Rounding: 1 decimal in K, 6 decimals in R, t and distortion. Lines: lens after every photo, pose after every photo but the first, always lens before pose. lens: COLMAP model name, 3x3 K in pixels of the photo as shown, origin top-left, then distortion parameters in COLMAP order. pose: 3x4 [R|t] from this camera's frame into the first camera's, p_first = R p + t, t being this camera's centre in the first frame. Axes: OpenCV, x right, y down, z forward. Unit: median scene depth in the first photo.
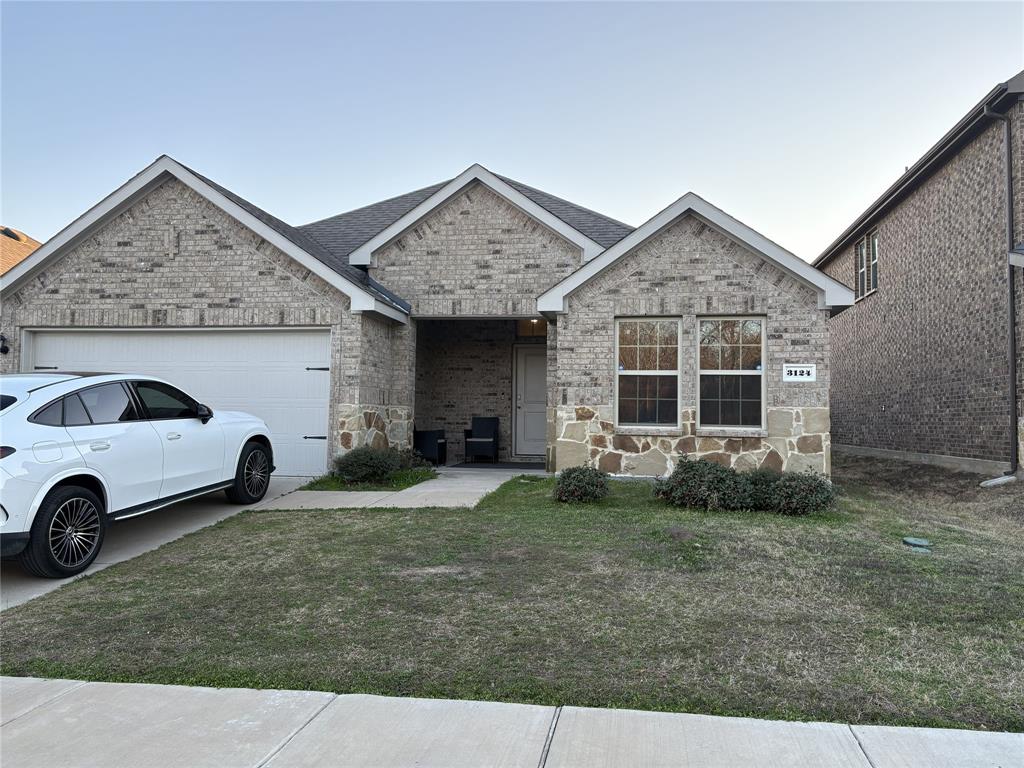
lens RADIAL K [[787.5, 0, 510.0], [0, 787.5, 381.1], [0, 0, 1]] dist [0.037225, -0.039570]
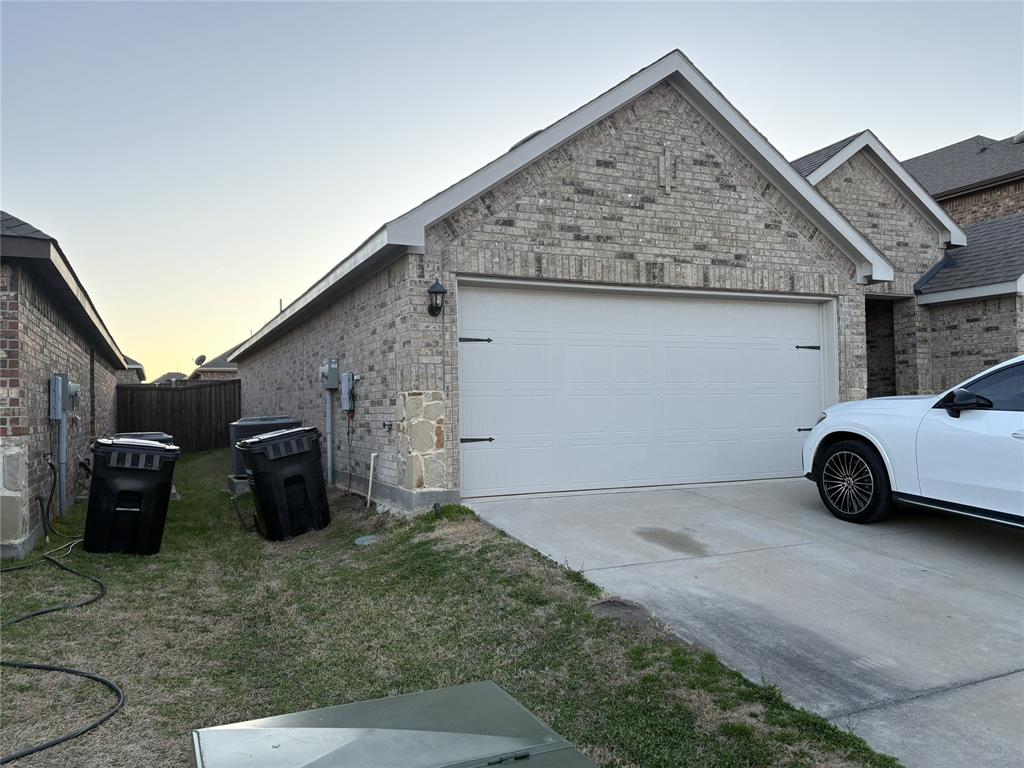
lens RADIAL K [[787.5, 0, 510.5], [0, 787.5, 381.8], [0, 0, 1]] dist [0.037225, -0.039570]
pose [[0.829869, -0.010742, 0.557854, -0.950470], [-0.000465, 0.999801, 0.019945, 0.004345], [-0.557958, -0.016812, 0.829699, 0.471065]]
